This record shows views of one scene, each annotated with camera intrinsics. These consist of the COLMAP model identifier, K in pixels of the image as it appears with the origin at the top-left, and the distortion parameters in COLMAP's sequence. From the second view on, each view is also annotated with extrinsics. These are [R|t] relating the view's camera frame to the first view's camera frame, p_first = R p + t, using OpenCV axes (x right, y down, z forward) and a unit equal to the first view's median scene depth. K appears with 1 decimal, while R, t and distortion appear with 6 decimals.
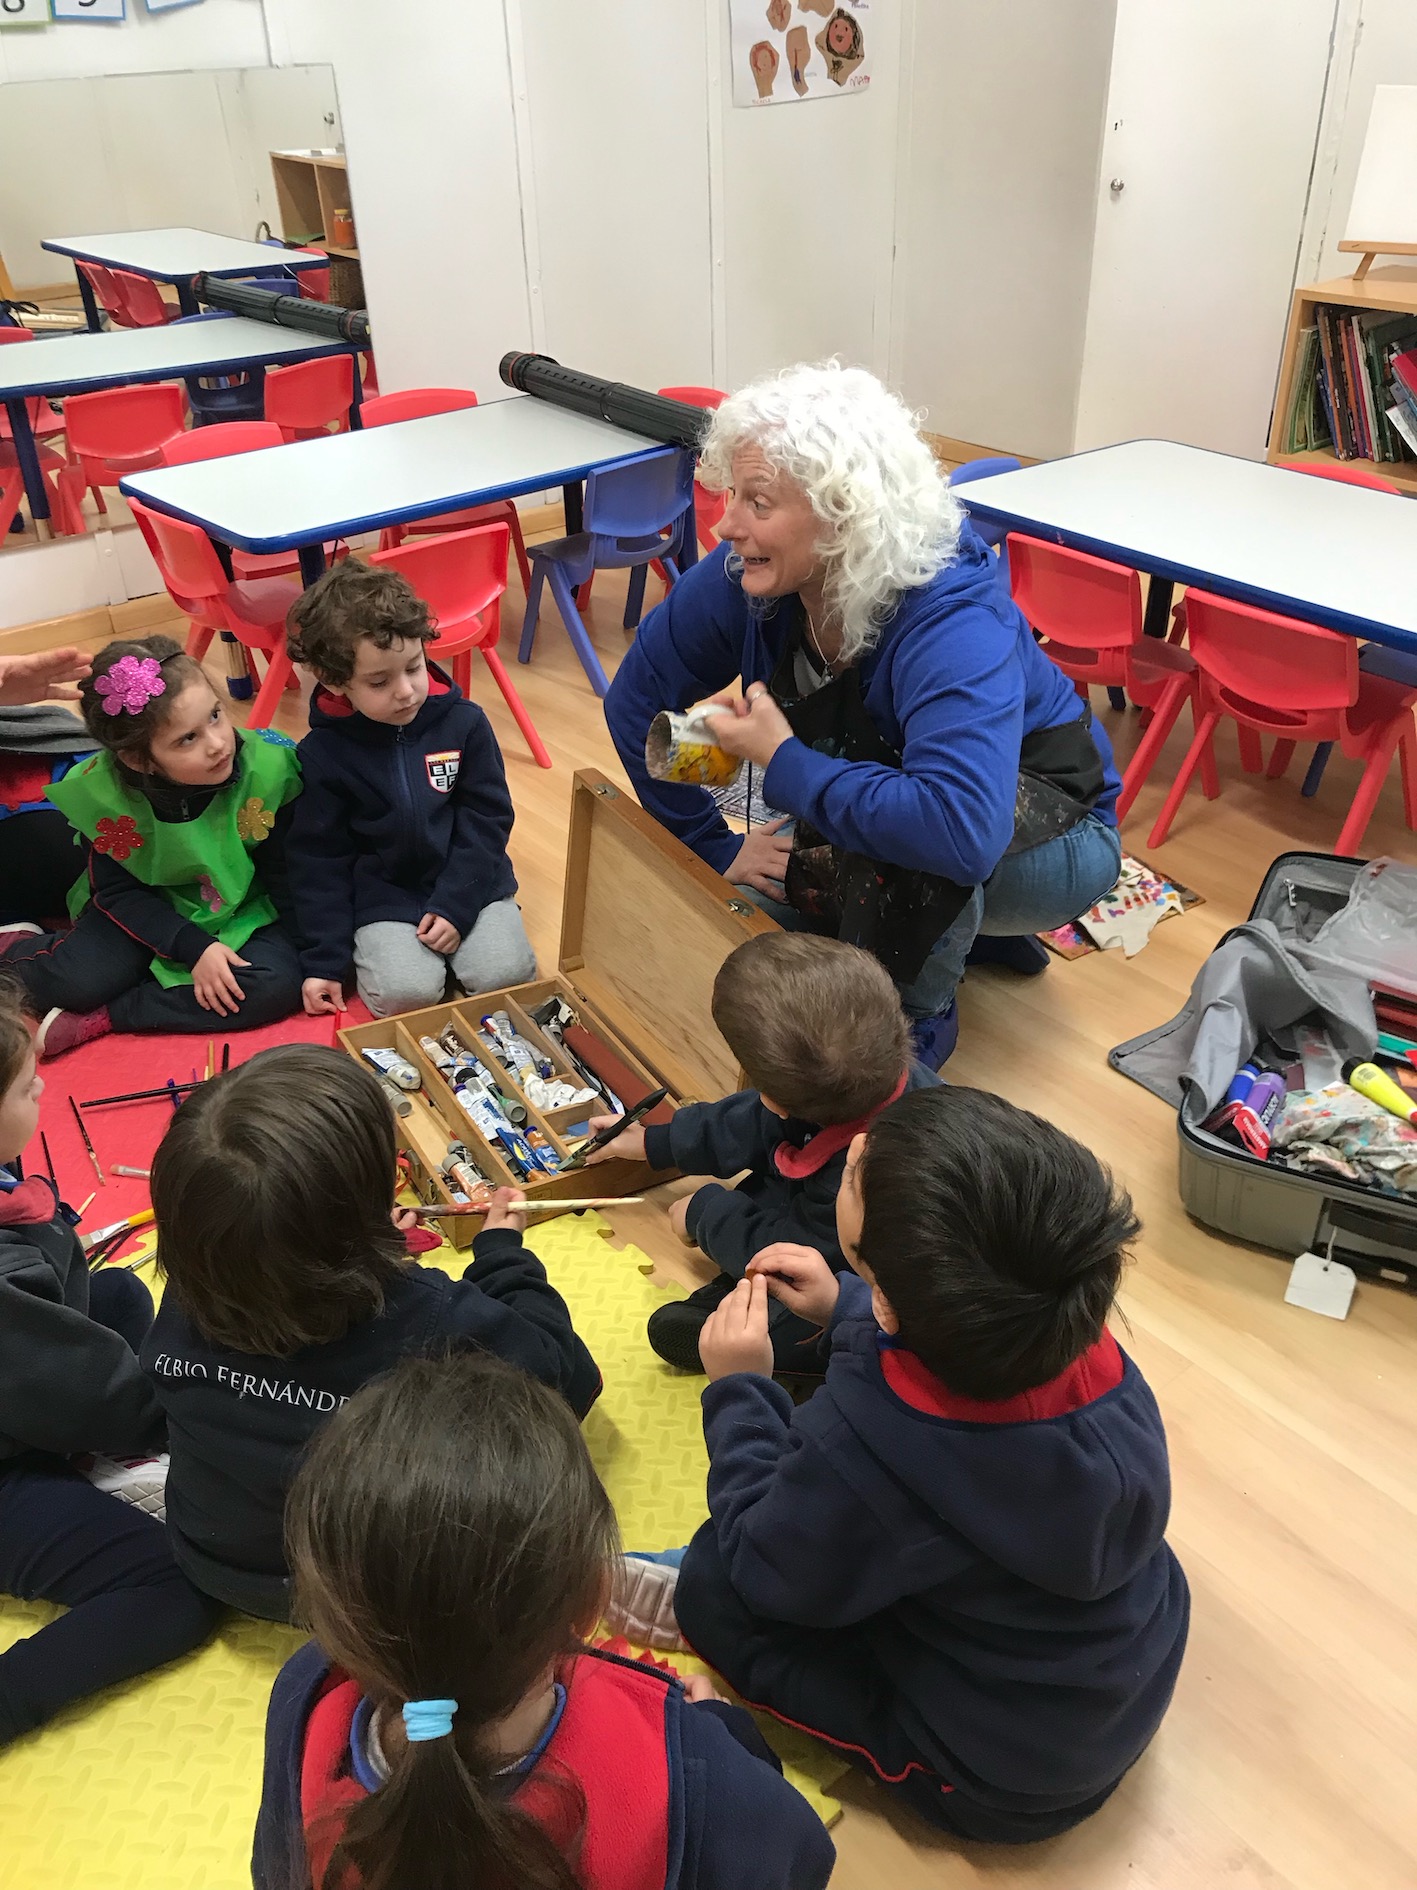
lens RADIAL K [[1552.7, 0, 710.2], [0, 1552.7, 944.6], [0, 0, 1]] dist [0.003909, 0.004466]
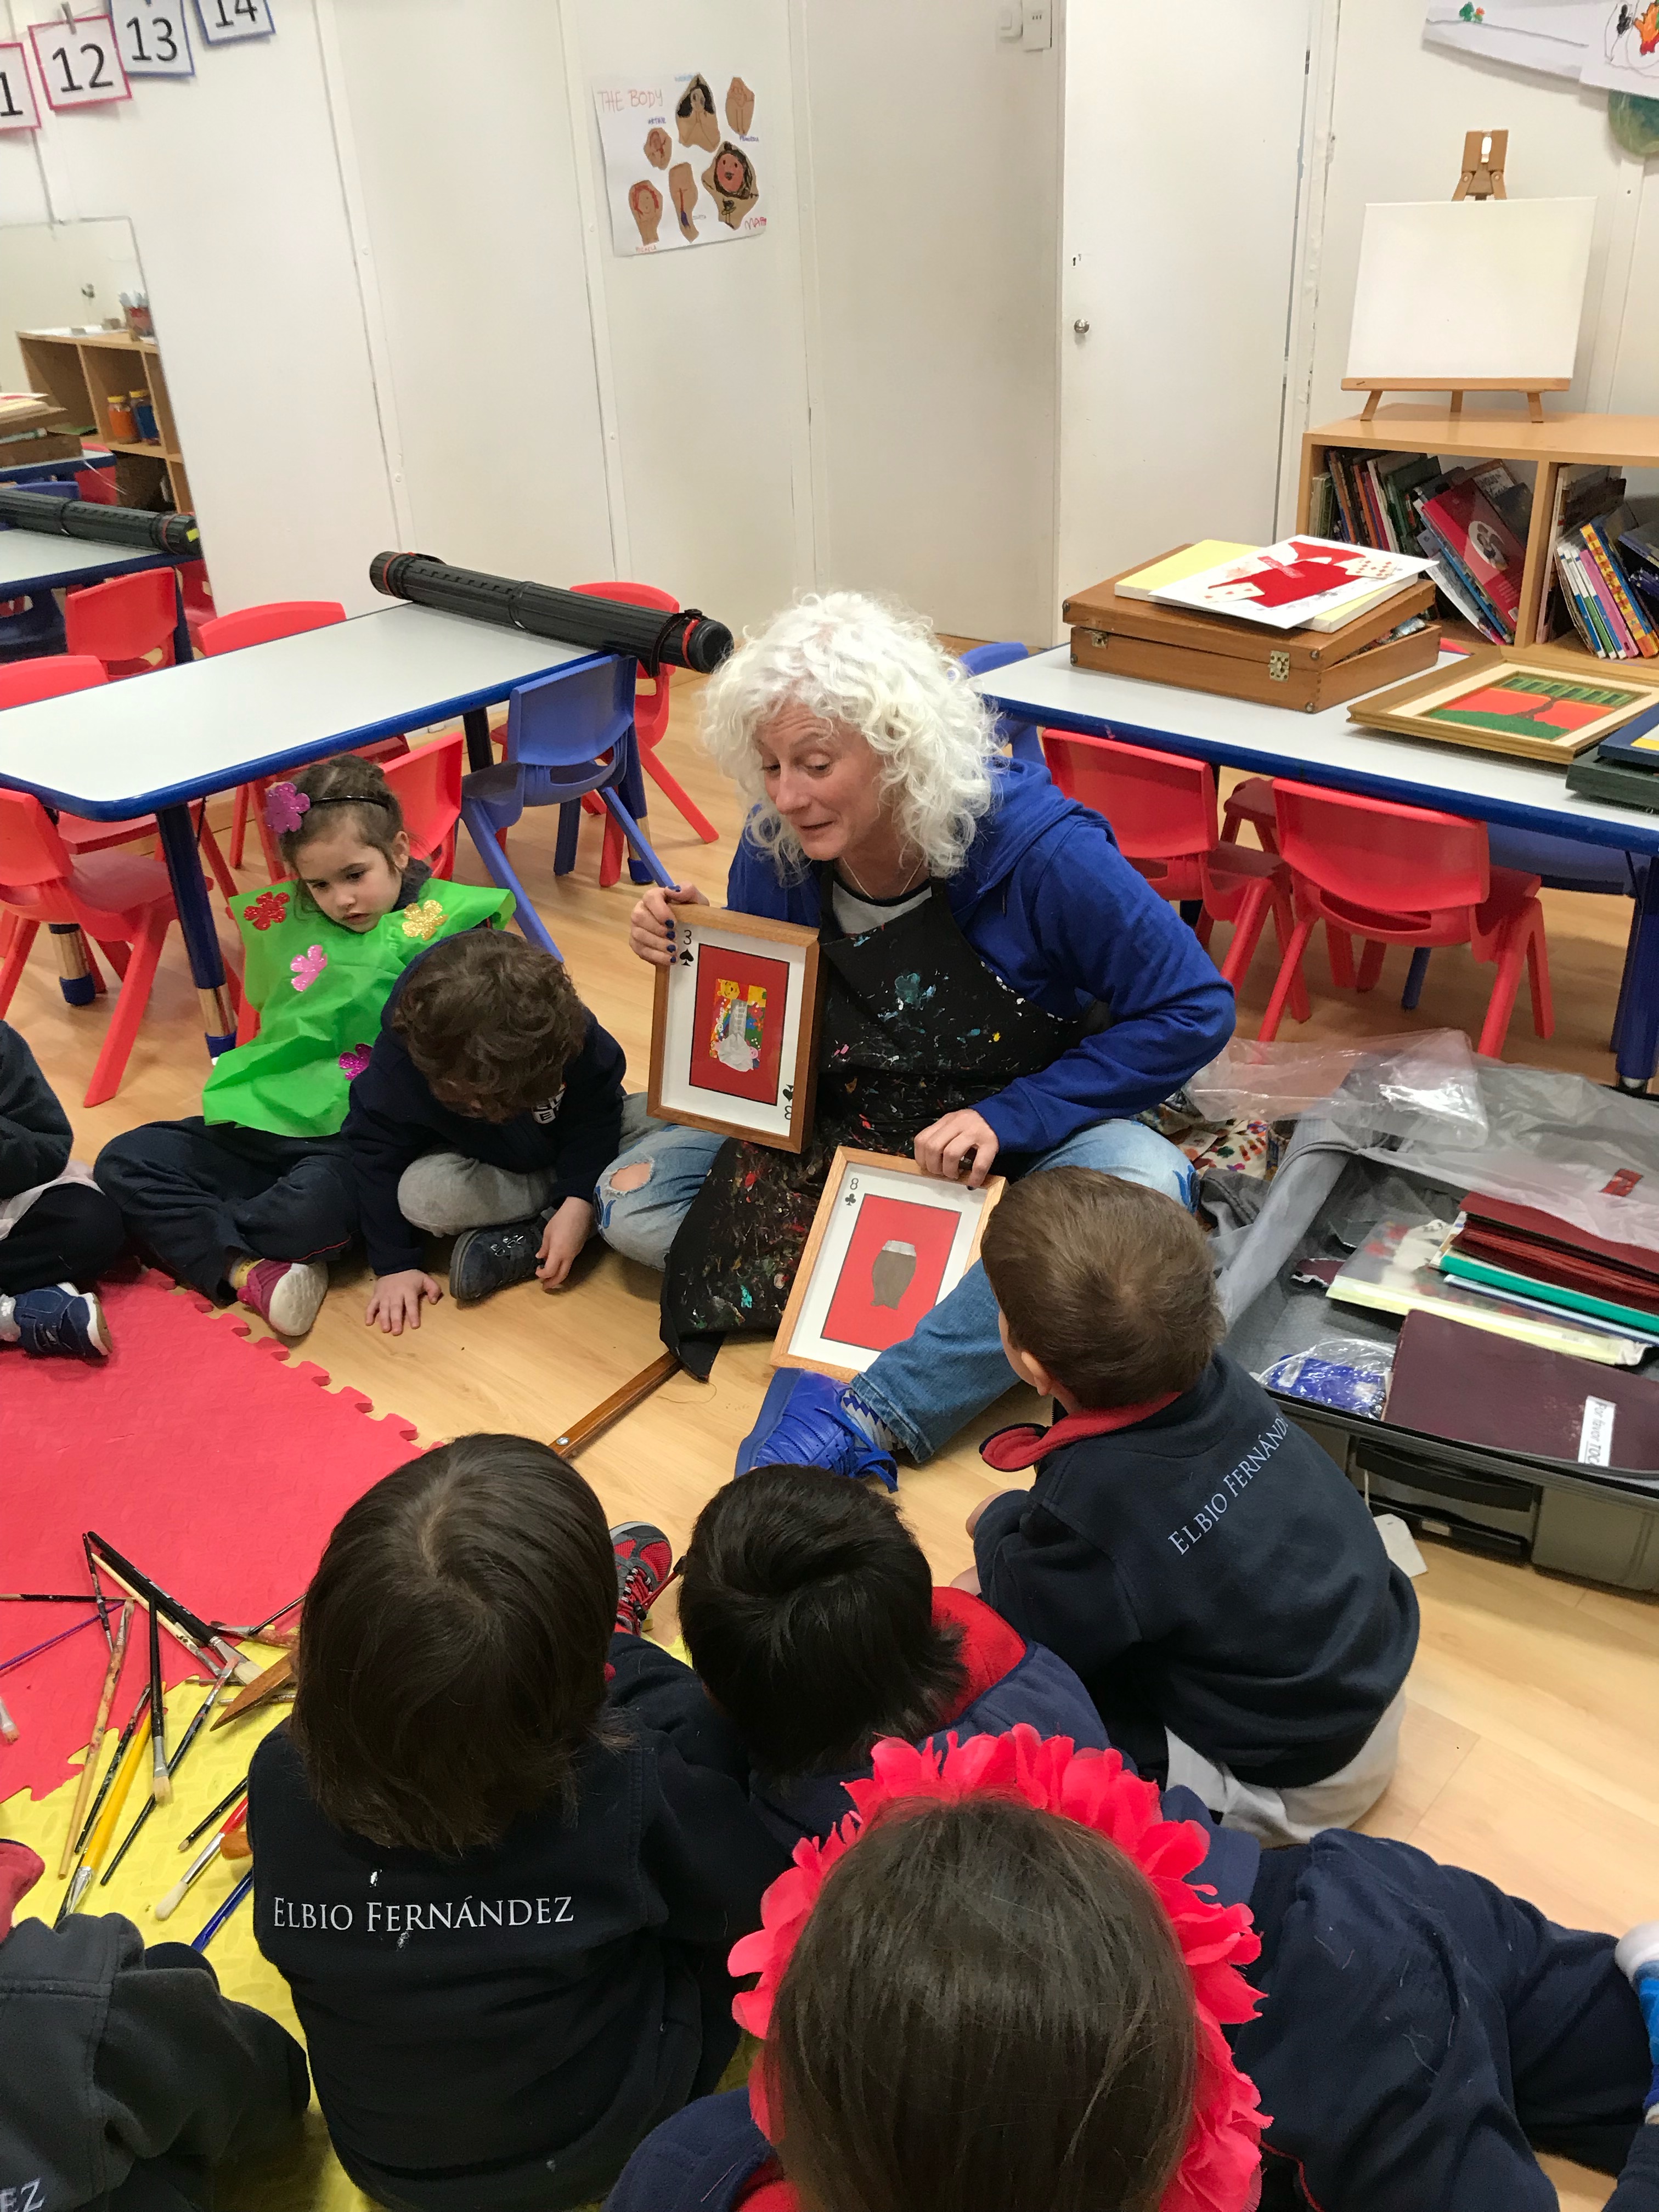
lens RADIAL K [[1817.2, 0, 836.3], [0, 1817.2, 1102.8], [0, 0, 1]] dist [0.003909, 0.004466]
pose [[0.986116, -0.096014, 0.135485, -0.054582], [0.104341, 0.992978, -0.055748, -0.017771], [-0.129181, 0.069111, 0.989210, 0.047330]]
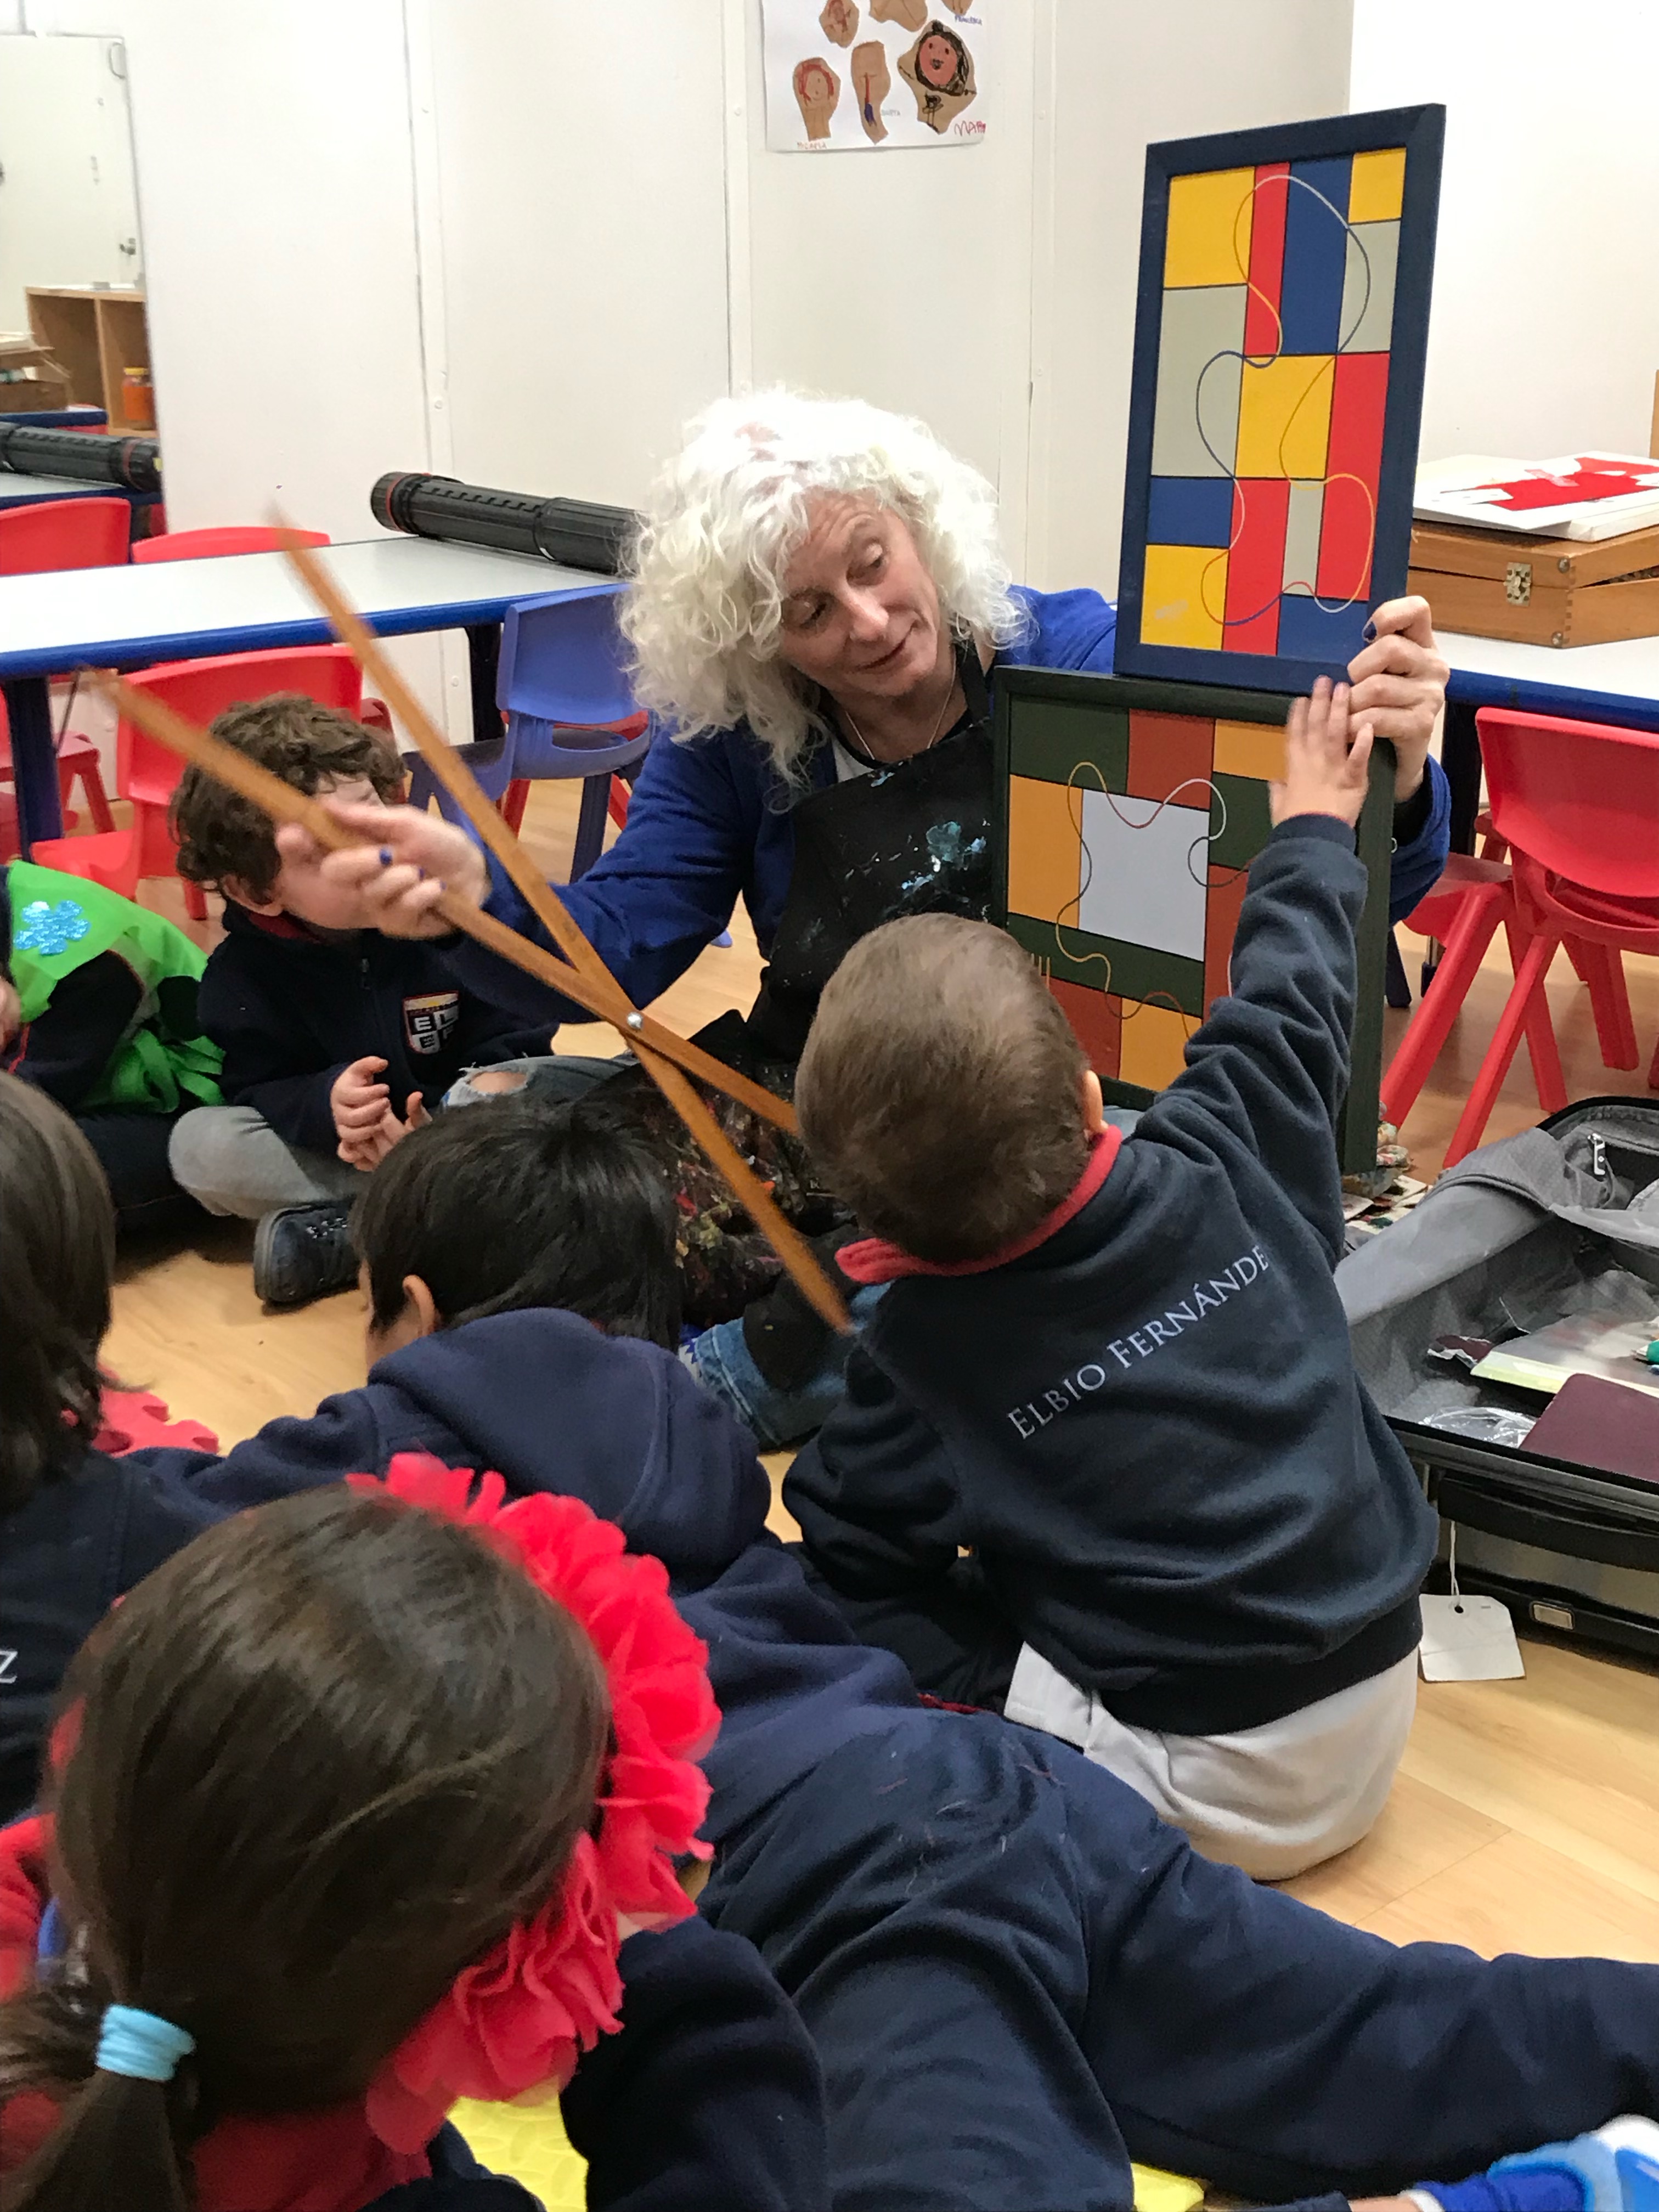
lens RADIAL K [[2802.3, 0, 860.2], [0, 2802.3, 1093.5], [0, 0, 1]] dist [0.005557, 0.000000]
pose [[0.999364, 0.007496, 0.034867, 0.019635], [0.001009, 0.971323, -0.237760, 0.122536], [-0.035649, 0.237644, 0.970698, -0.010997]]
